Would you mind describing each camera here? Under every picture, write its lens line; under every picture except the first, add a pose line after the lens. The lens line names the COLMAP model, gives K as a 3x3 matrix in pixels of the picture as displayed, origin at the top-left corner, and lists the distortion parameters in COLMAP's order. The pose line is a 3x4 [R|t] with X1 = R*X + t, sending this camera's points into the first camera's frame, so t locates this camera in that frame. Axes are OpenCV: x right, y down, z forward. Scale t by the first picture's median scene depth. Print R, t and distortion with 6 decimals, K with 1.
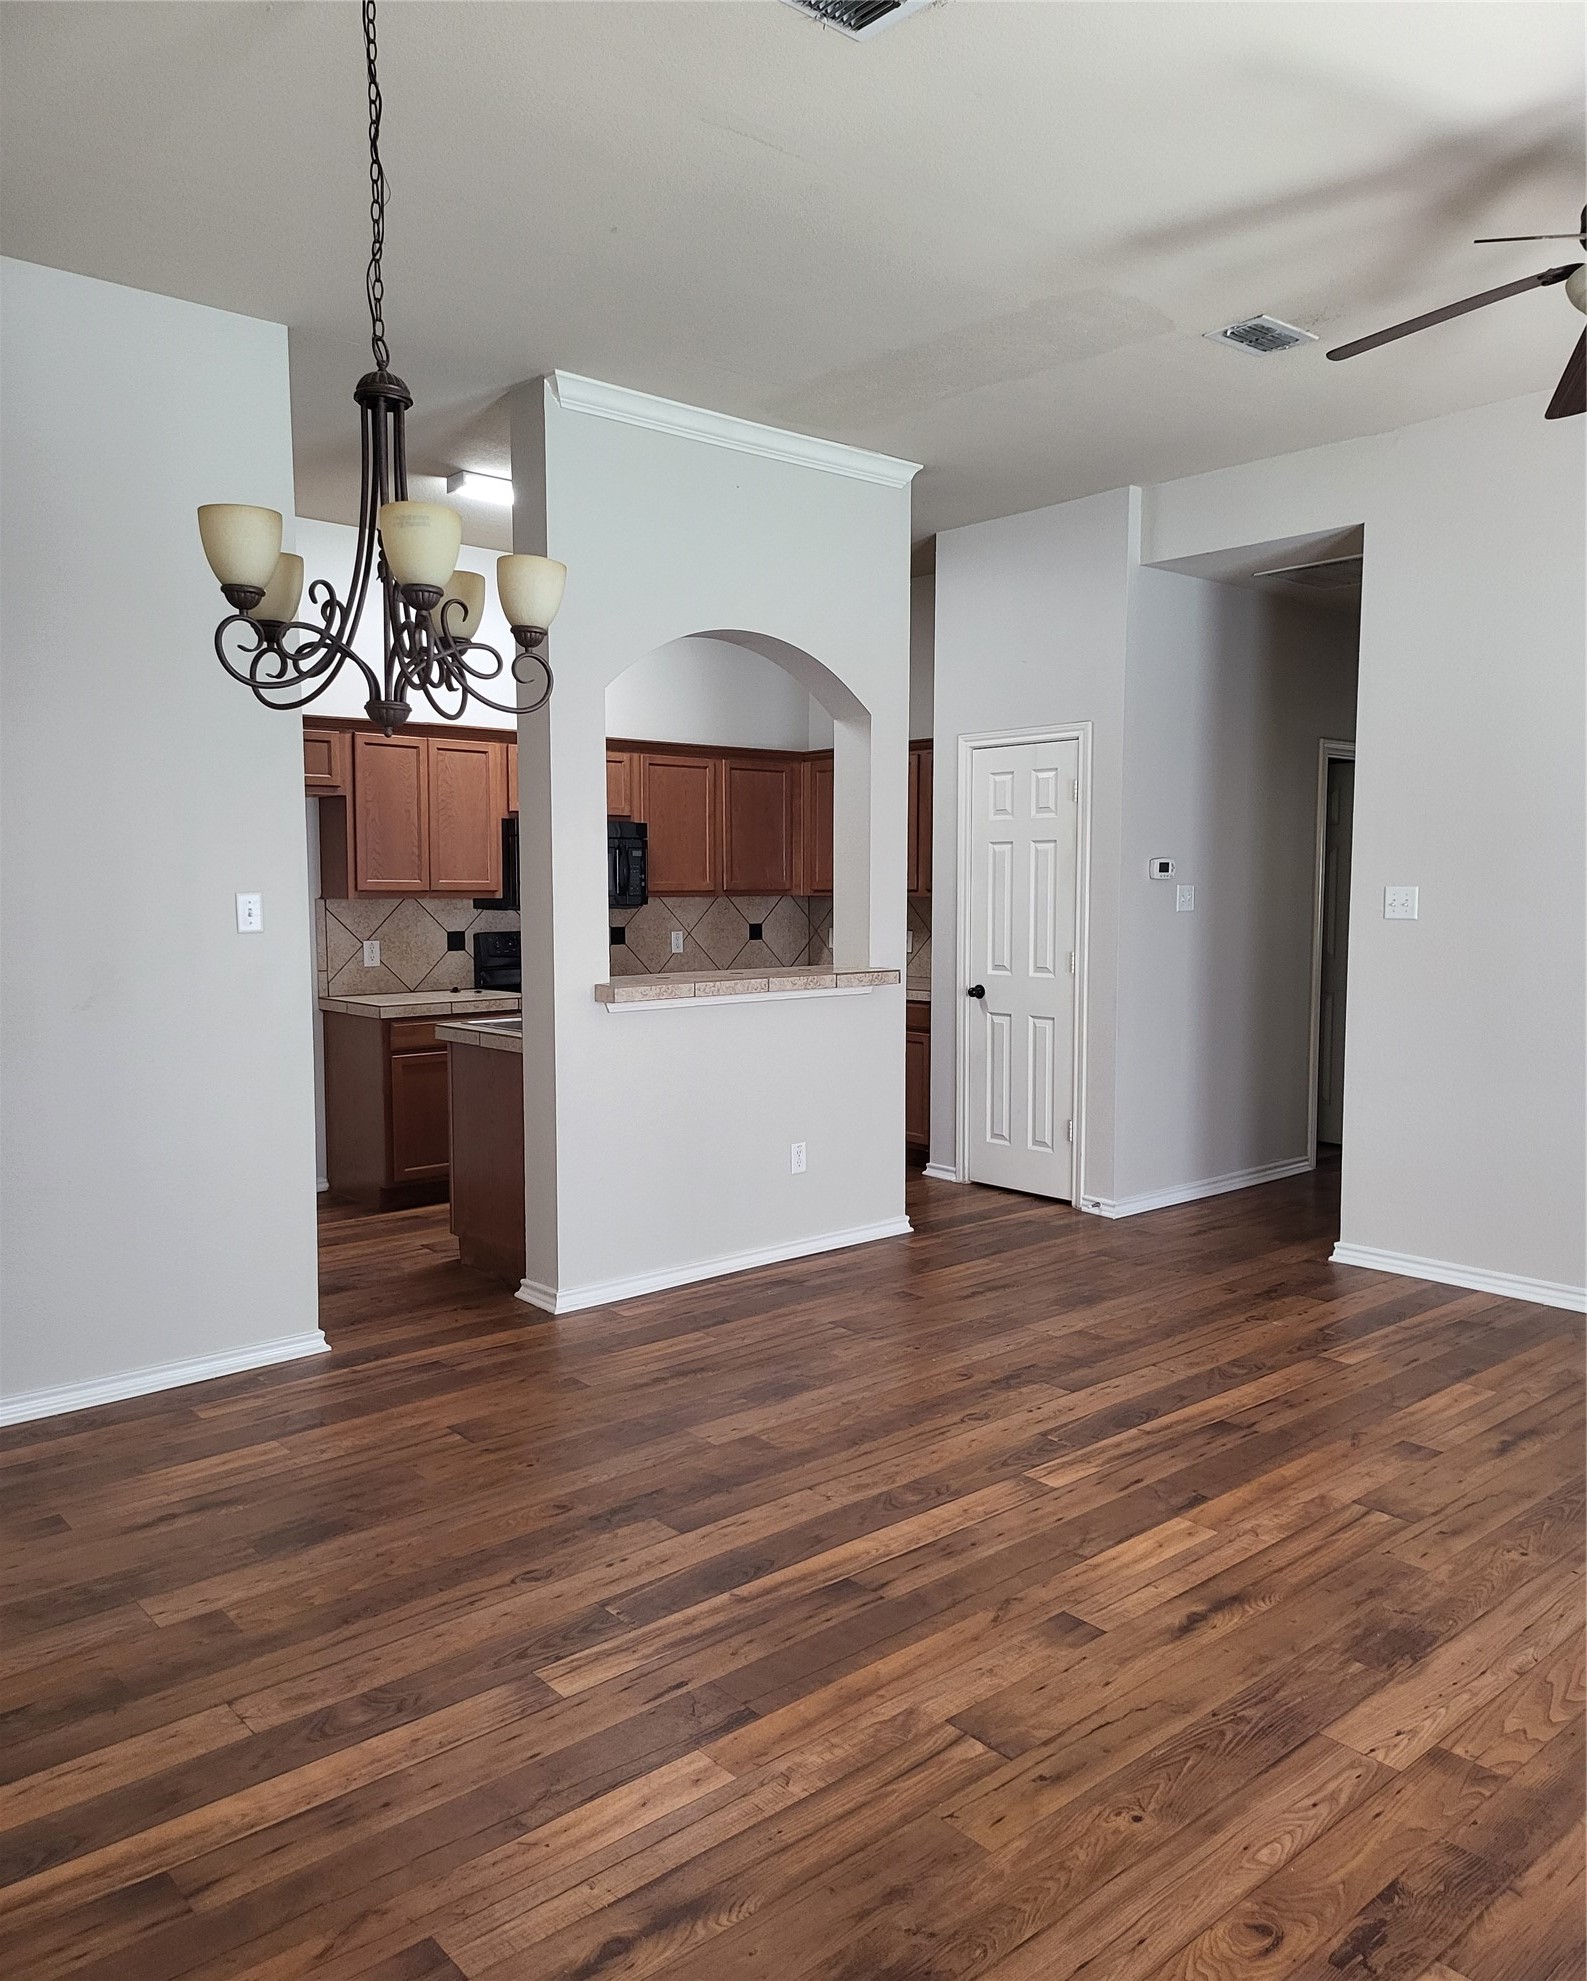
lens RADIAL K [[1468.6, 0, 809.1], [0, 1468.6, 996.2], [0, 0, 1]] dist [0.079400, -0.075822]
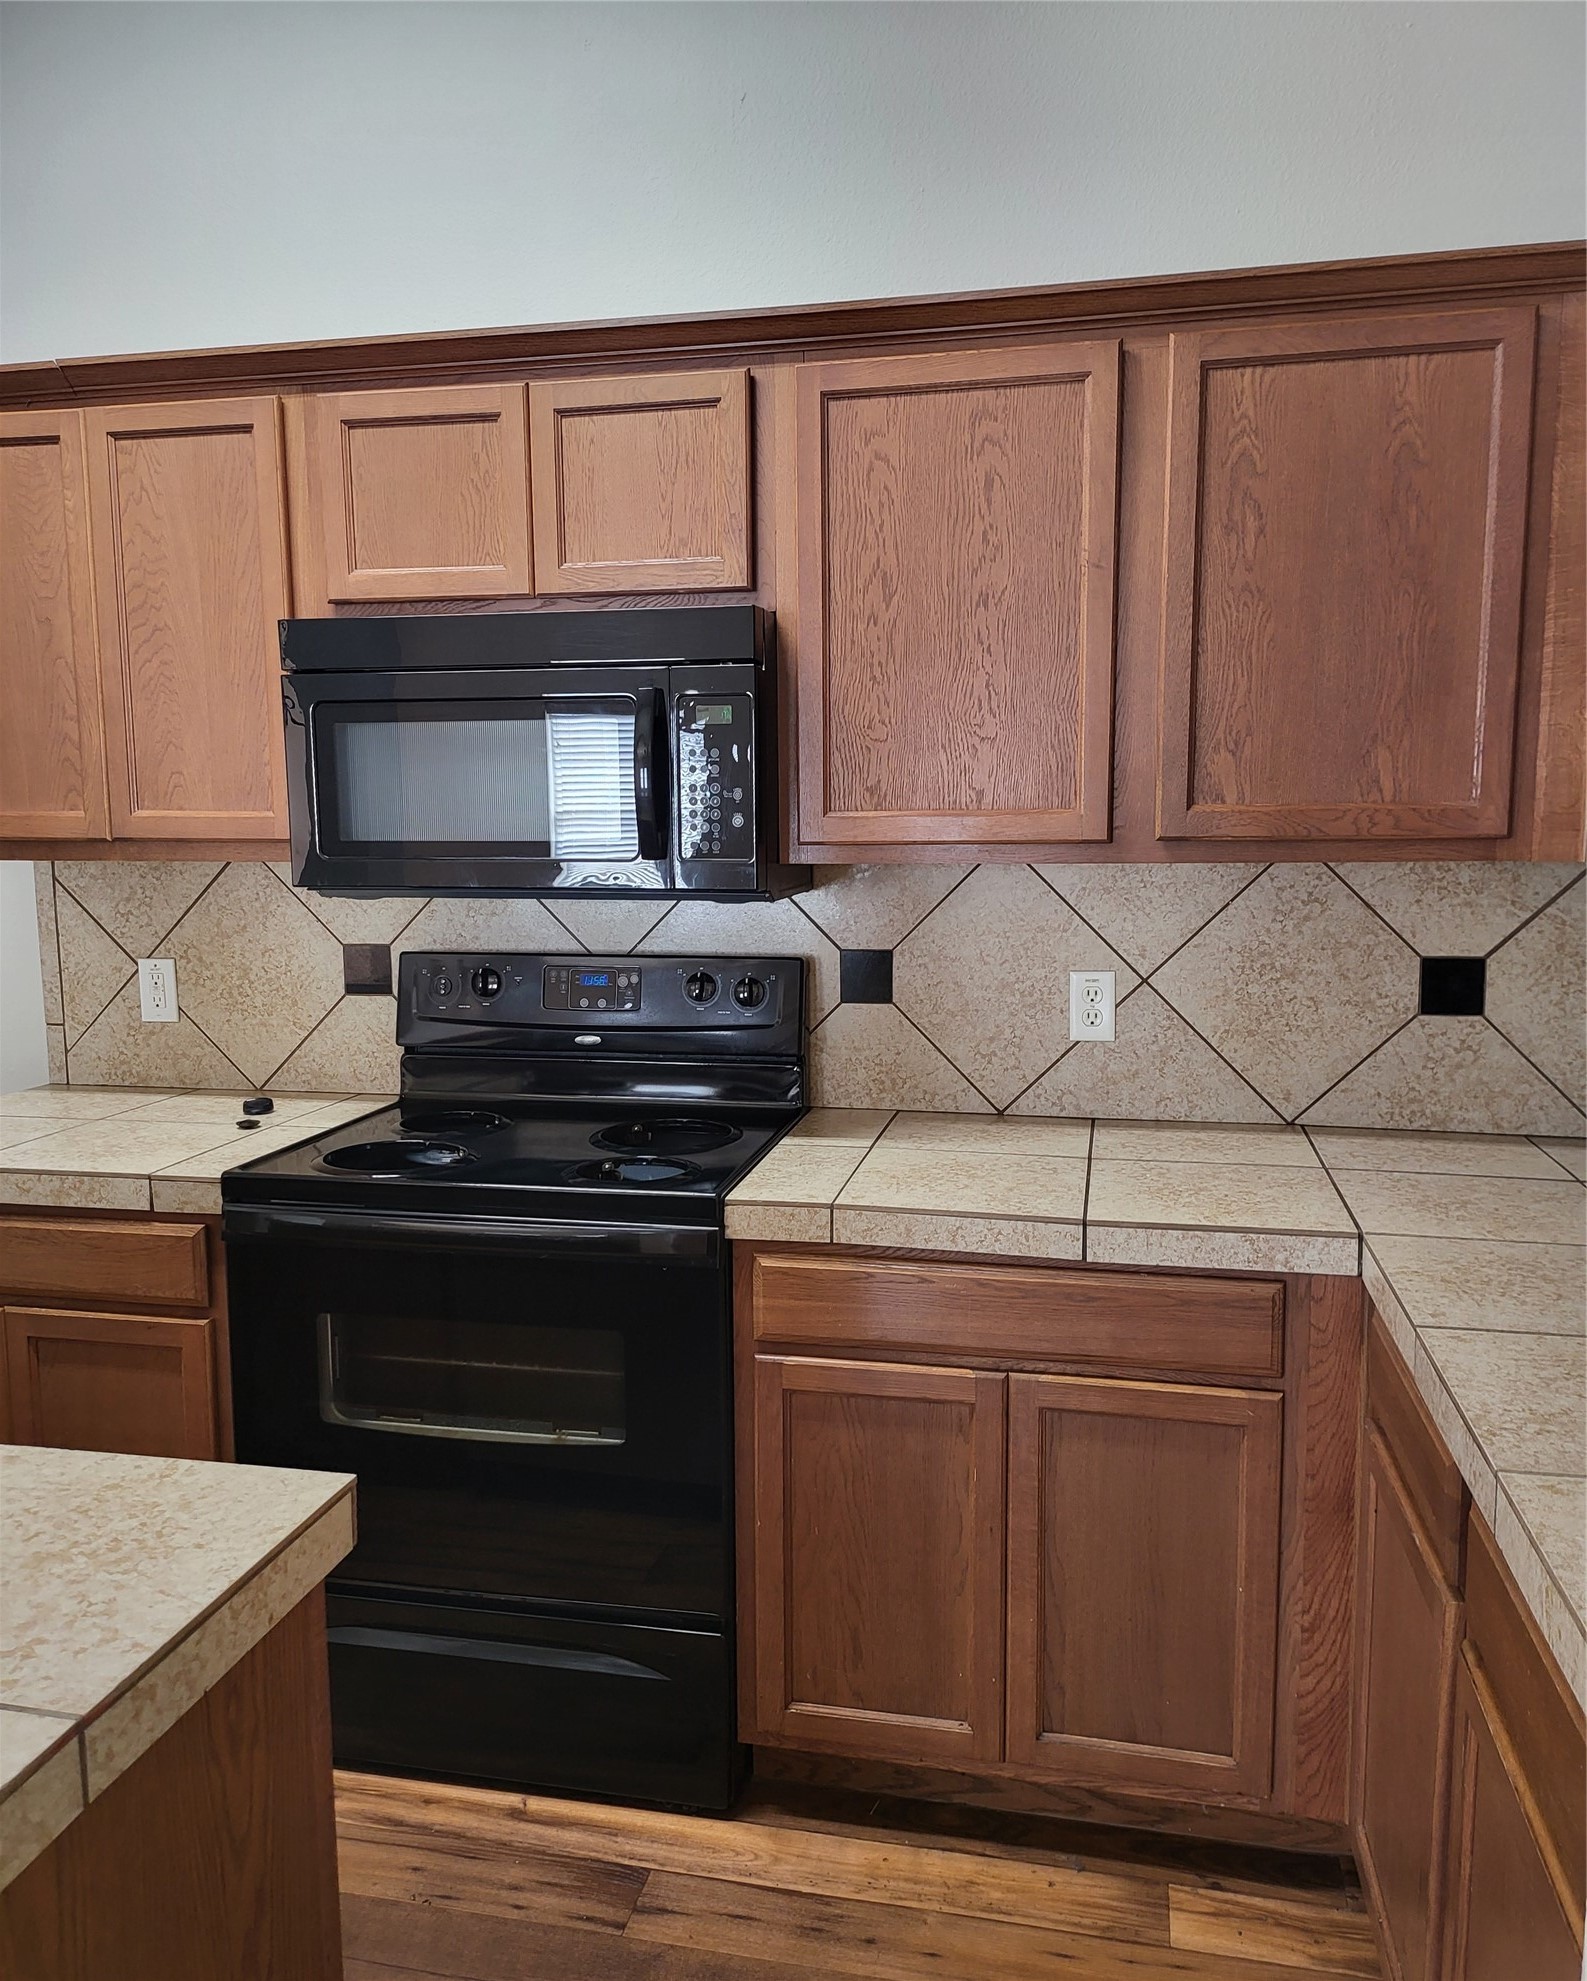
lens RADIAL K [[1470.2, 0, 801.4], [0, 1470.2, 990.2], [0, 0, 1]] dist [0.062819, -0.074298]
pose [[0.602917, 0.094186, -0.792225, 0.208013], [-0.058750, 0.995552, 0.073648, -0.105561], [0.795638, 0.002140, 0.605769, 1.350892]]
